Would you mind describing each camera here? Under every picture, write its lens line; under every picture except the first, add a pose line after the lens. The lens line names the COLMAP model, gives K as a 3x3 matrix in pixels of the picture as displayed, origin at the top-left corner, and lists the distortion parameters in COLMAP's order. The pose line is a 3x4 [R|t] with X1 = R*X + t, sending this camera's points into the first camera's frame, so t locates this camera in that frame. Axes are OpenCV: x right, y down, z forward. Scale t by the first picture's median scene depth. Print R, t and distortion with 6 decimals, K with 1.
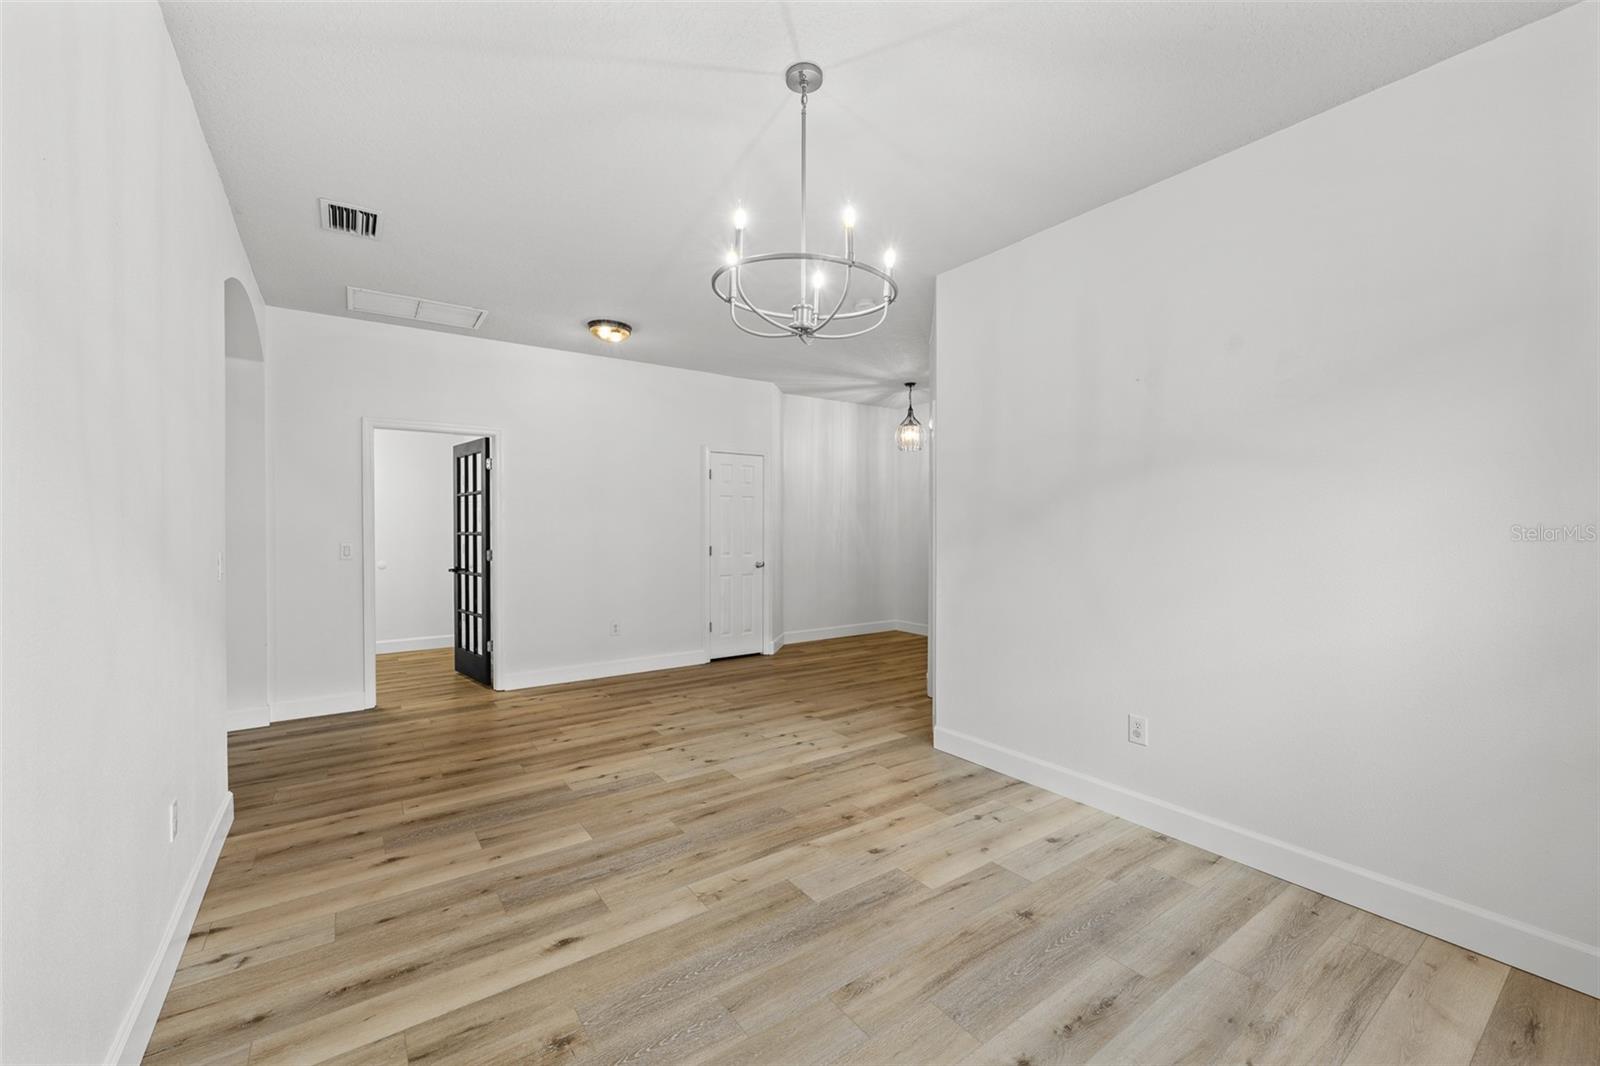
lens RADIAL K [[642.2, 0, 792.1], [0, 642.2, 535.6], [0, 0, 1]] dist [-0.000464, -0.000035]
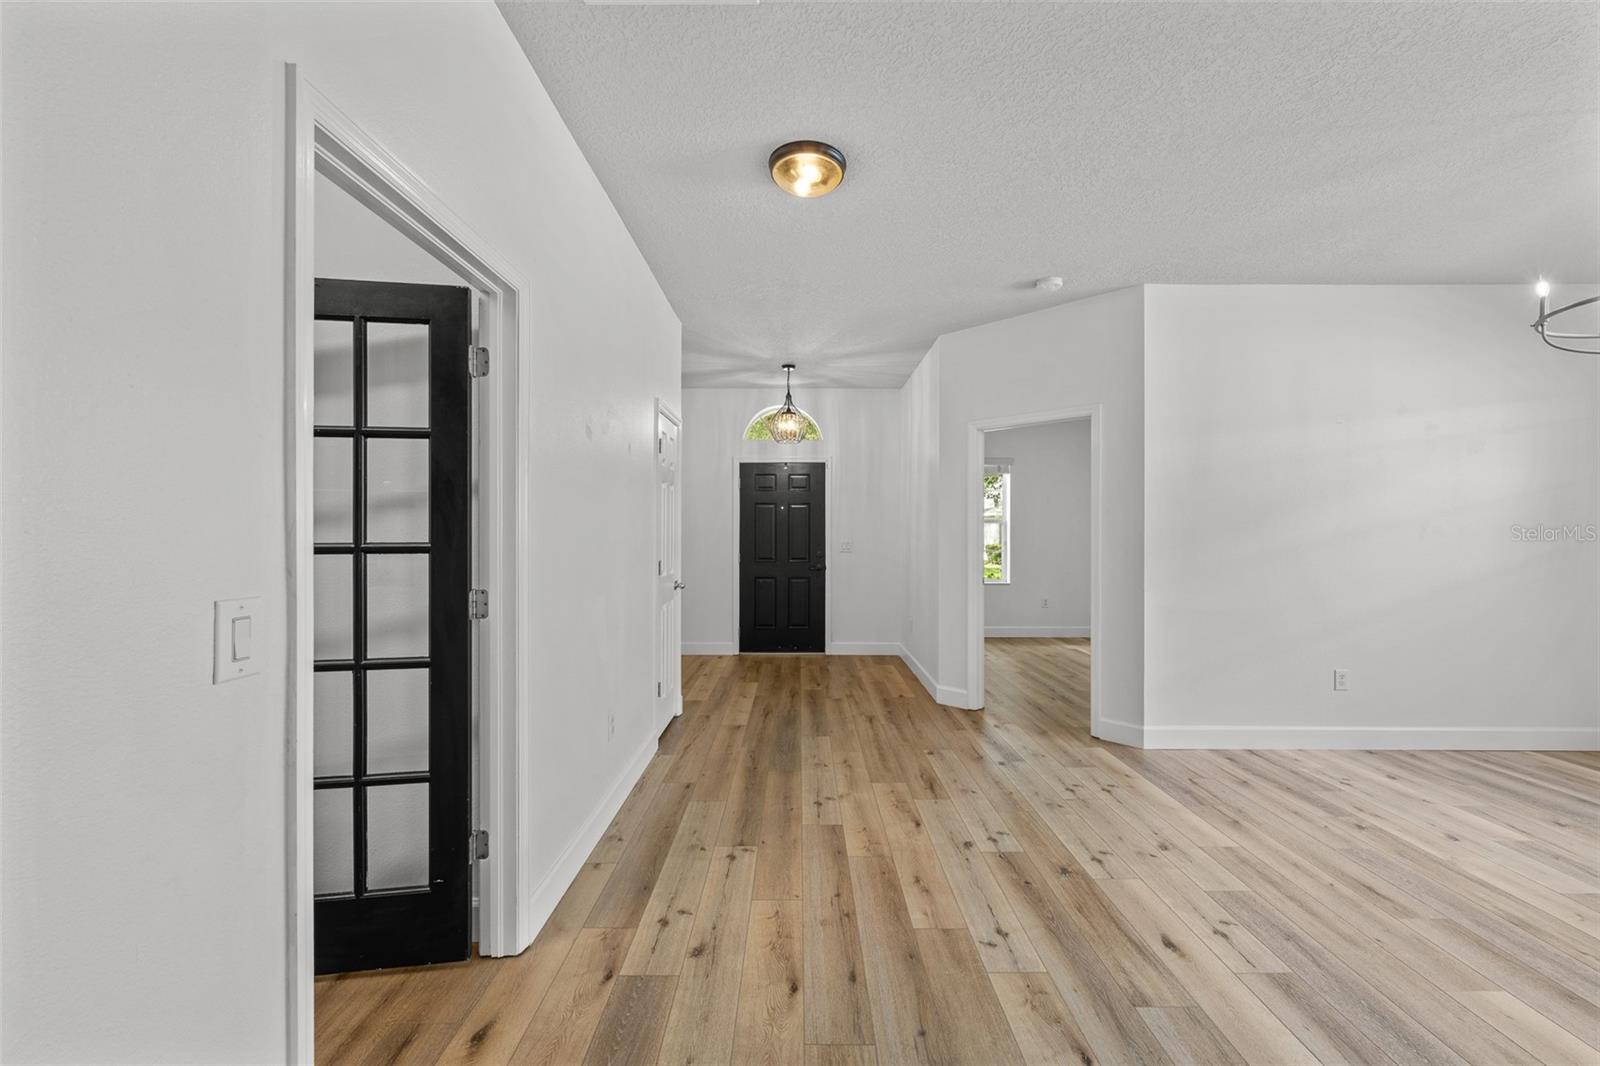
lens RADIAL K [[642.2, 0, 797.4], [0, 642.2, 526.3], [0, 0, 1]] dist [-0.000464, -0.000035]
pose [[0.573954, 0.005426, 0.818869, -0.923766], [0.010972, 0.999837, -0.014316, -0.010336], [-0.818814, 0.017201, 0.573801, 0.867874]]
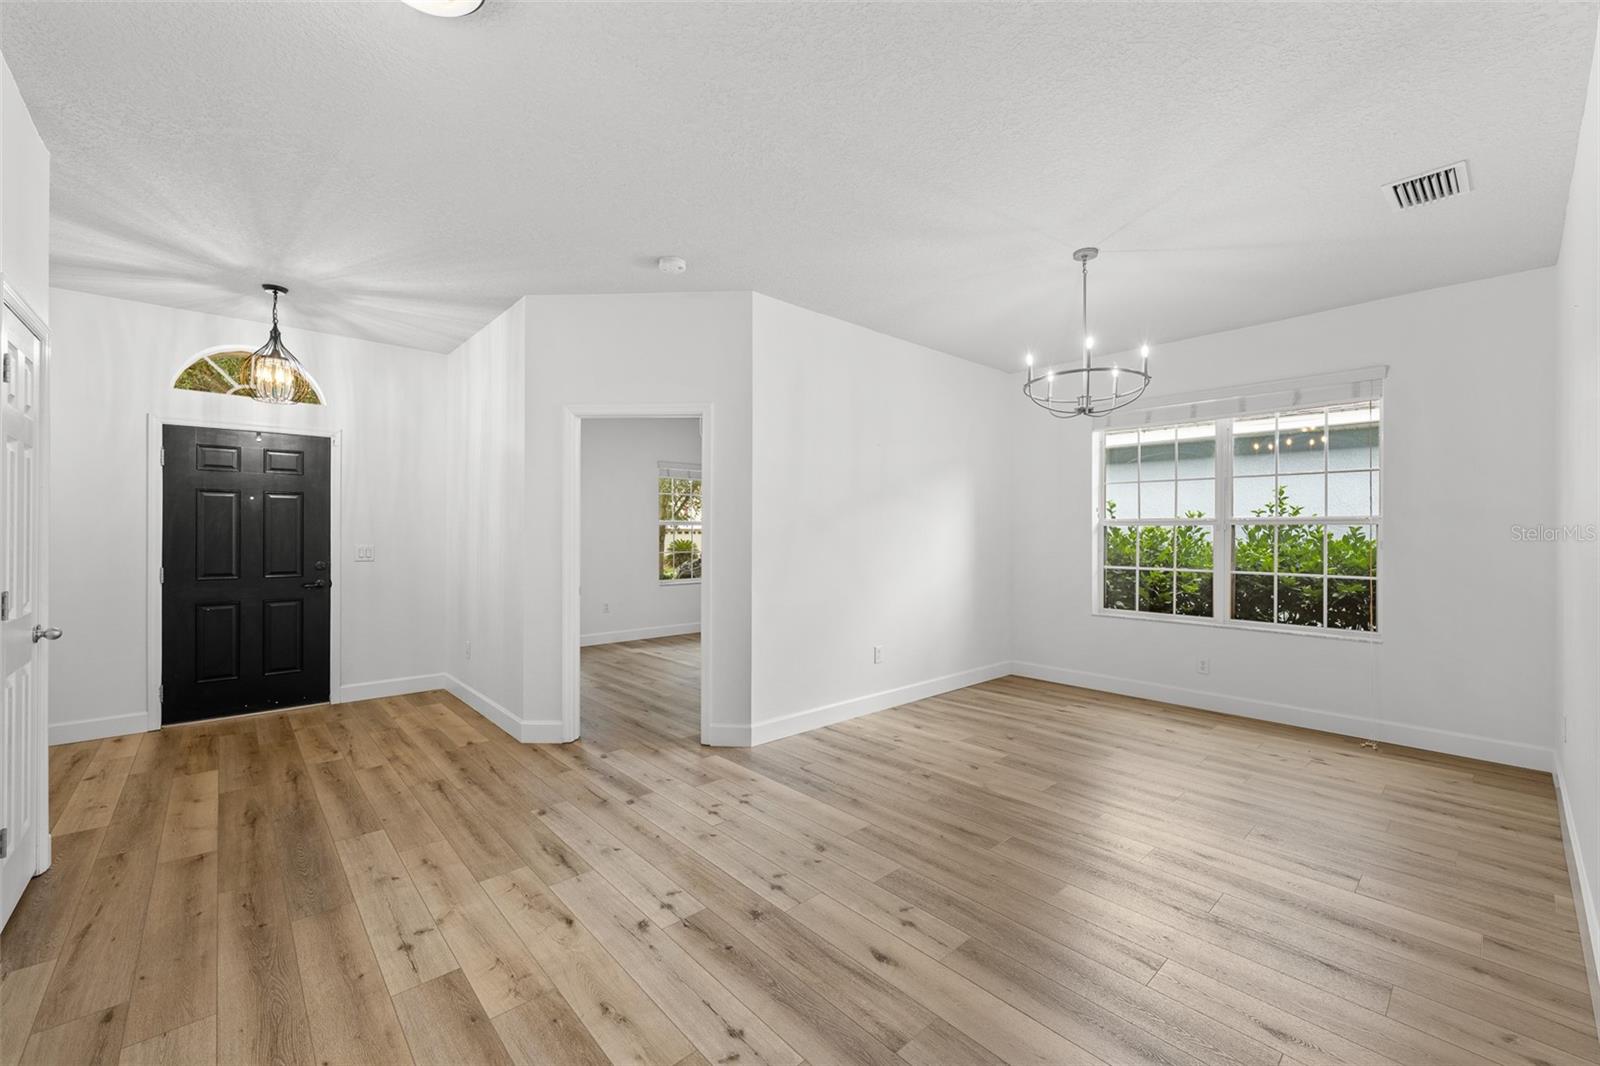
lens RADIAL K [[642.2, 0, 805.1], [0, 642.2, 530.0], [0, 0, 1]] dist [-0.000464, -0.000035]
pose [[-0.132323, 0.002096, 0.991204, -0.818099], [0.010893, 0.999940, -0.000660, -0.015813], [-0.991147, 0.010710, -0.132338, 1.054824]]
